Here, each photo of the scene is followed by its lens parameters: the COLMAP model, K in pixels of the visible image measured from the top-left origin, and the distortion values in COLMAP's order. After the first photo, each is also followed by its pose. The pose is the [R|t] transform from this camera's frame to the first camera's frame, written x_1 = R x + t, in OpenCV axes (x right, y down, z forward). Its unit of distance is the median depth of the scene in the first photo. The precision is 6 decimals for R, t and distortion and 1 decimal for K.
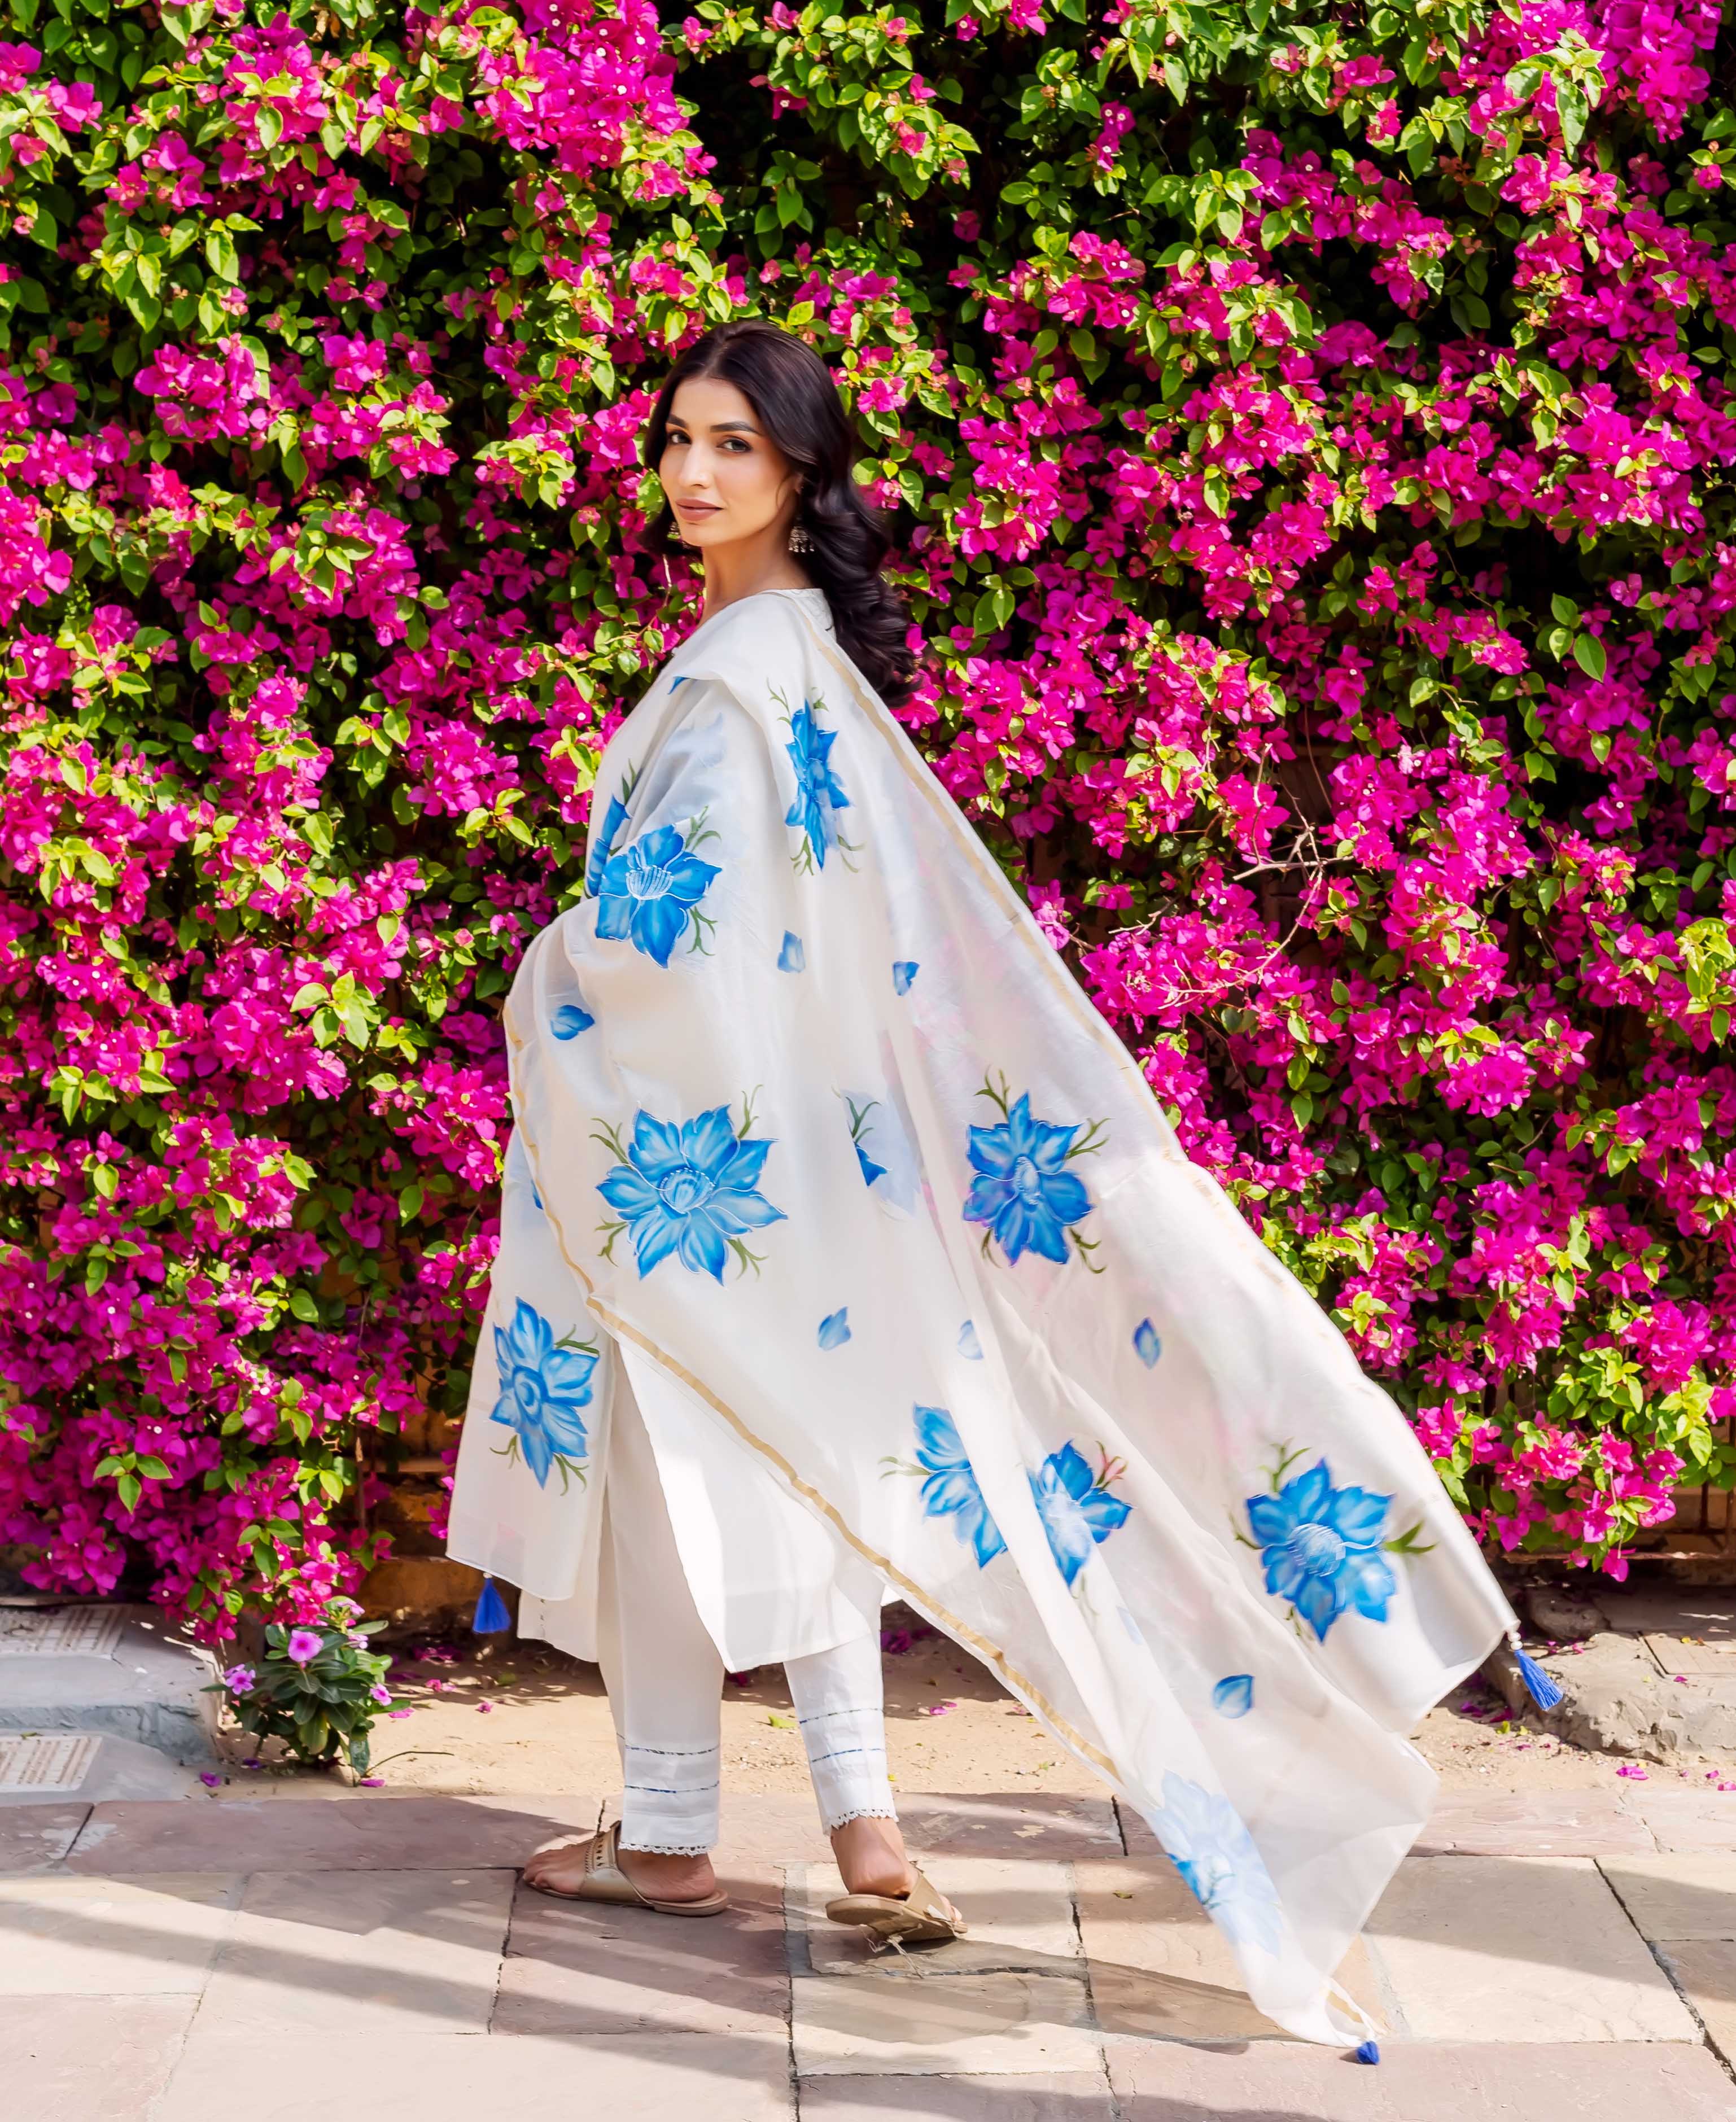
lens RADIAL K [[4301.5, 0, 874.1], [0, 4301.5, 1061.2], [0, 0, 1]] dist [0.020276, -0.074794]
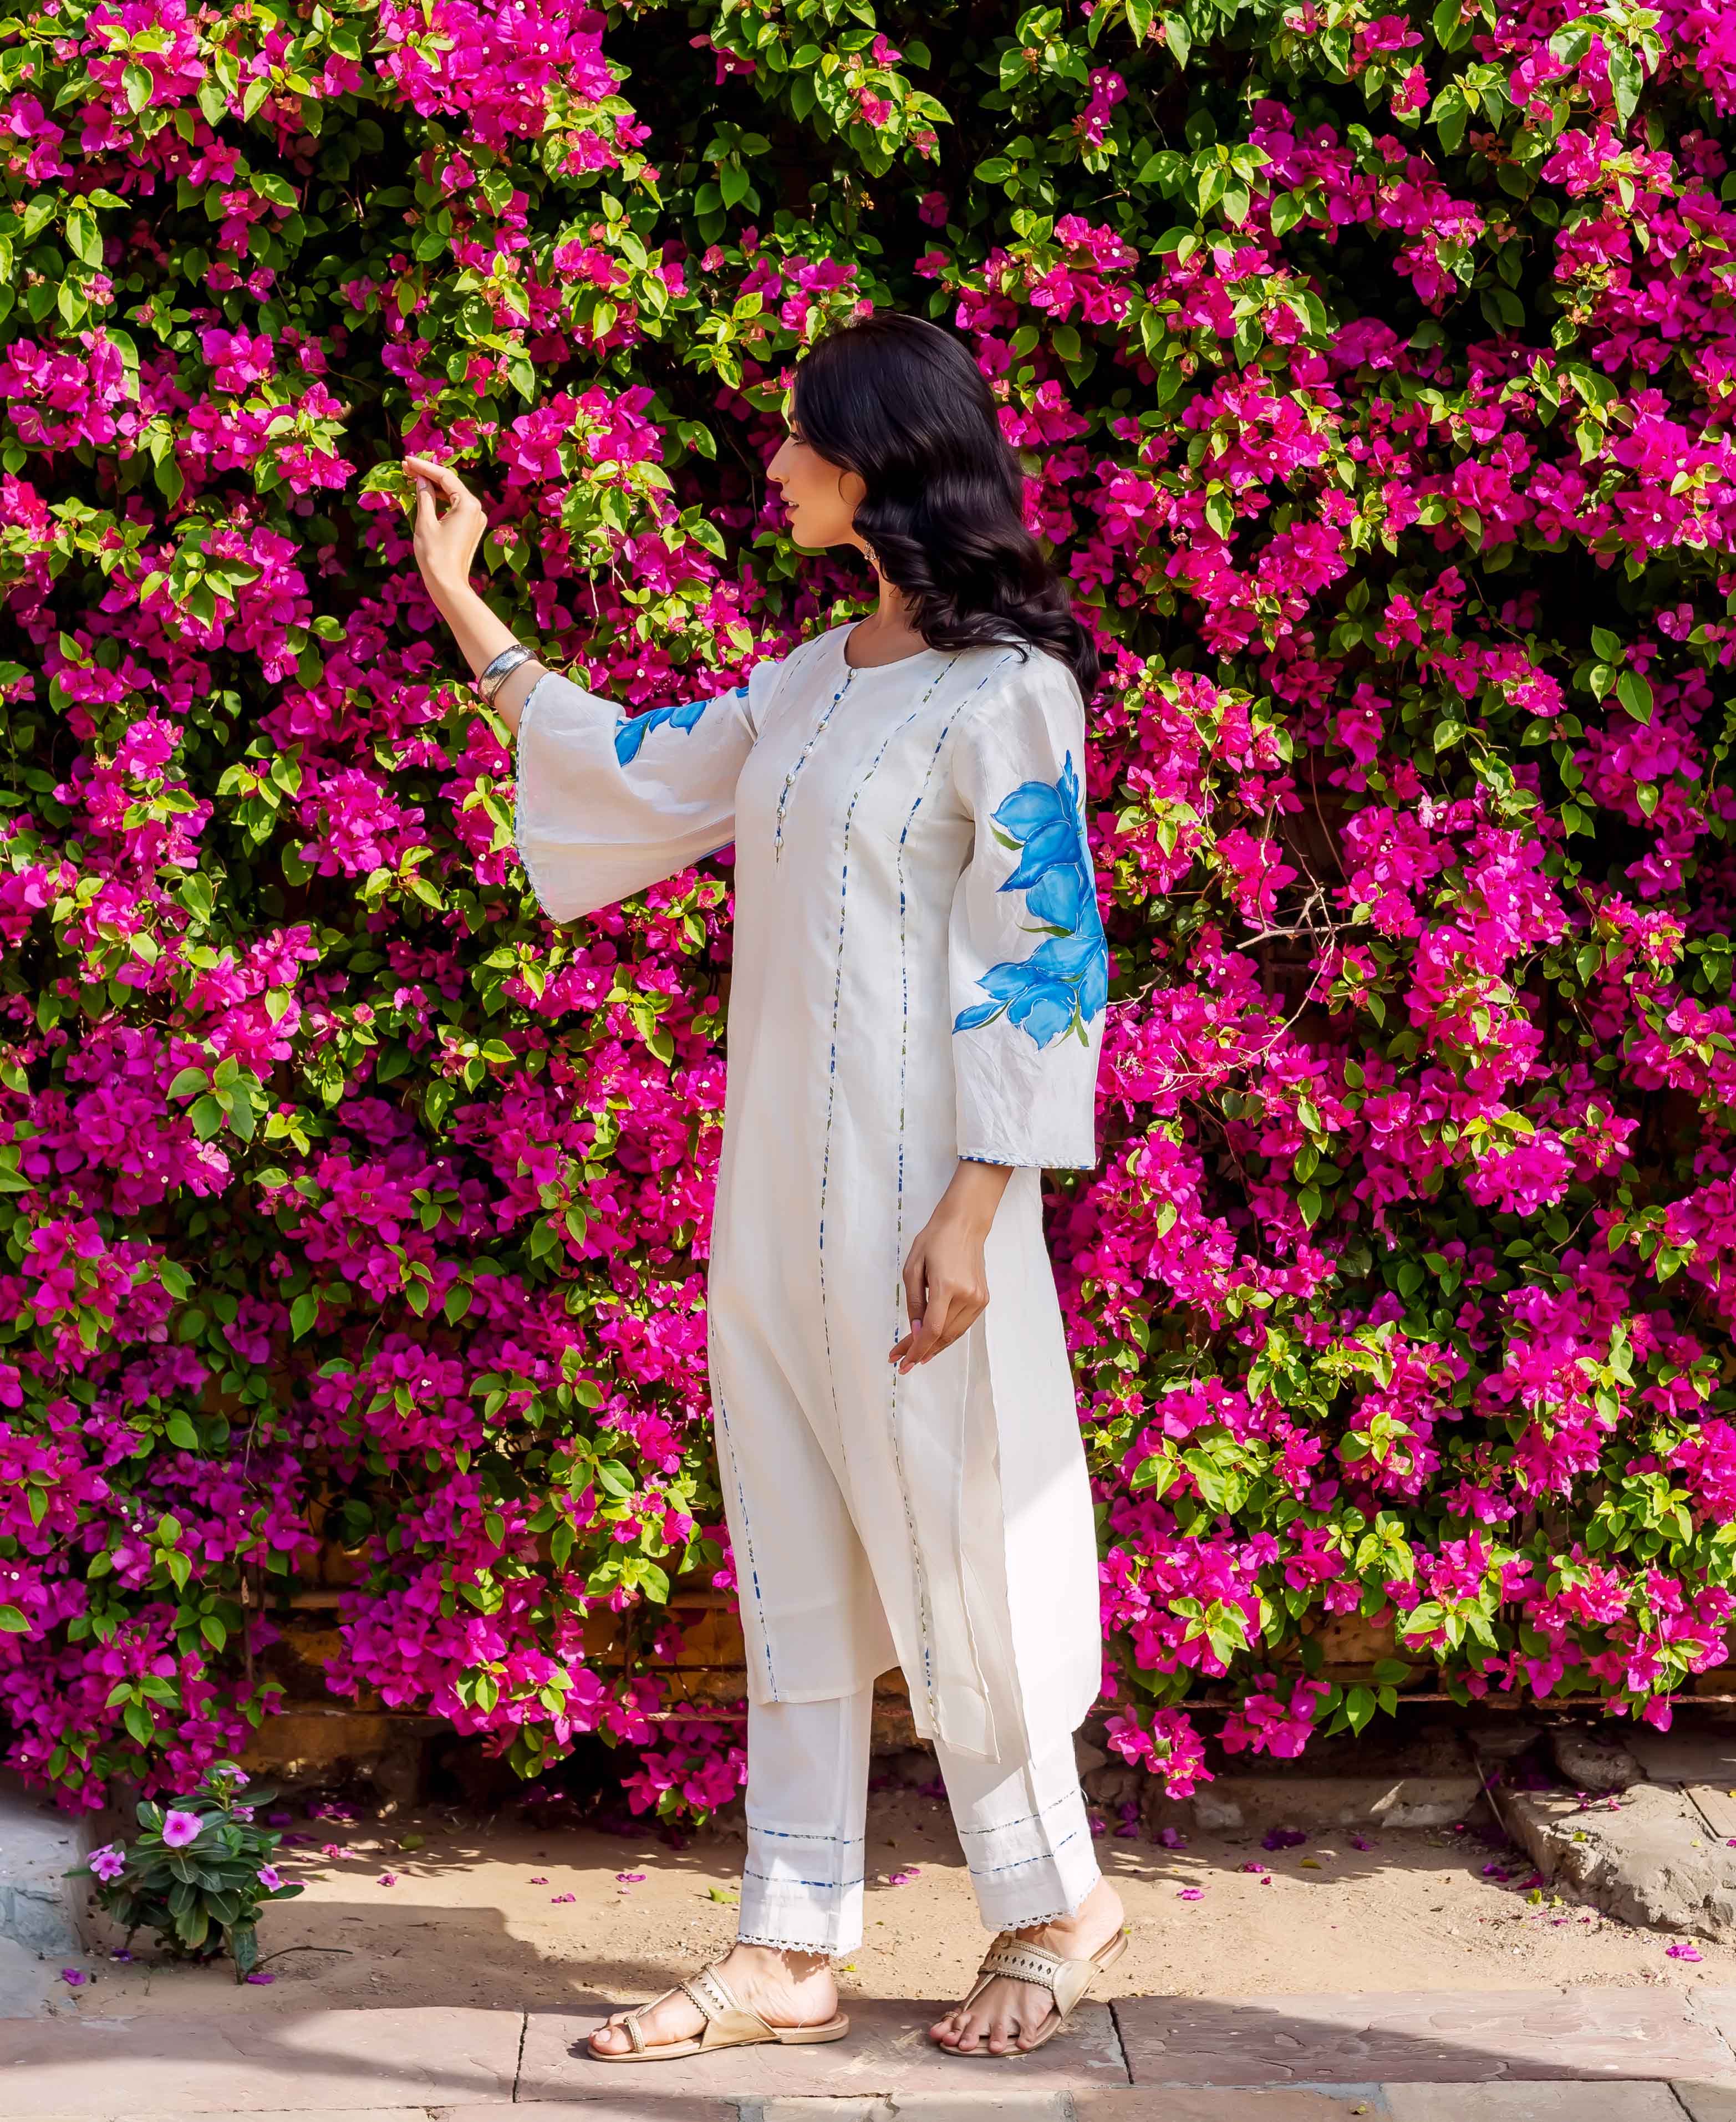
lens RADIAL K [[4287.7, 0, 910.0], [0, 4287.7, 1056.3], [0, 0, 1]] dist [0.011887, -0.010458]
pose [[0.999491, -0.001626, 0.031873, -0.011870], [0.001793, 0.999985, -0.005200, -0.015777], [-0.031864, 0.005254, 0.999478, 0.122577]]
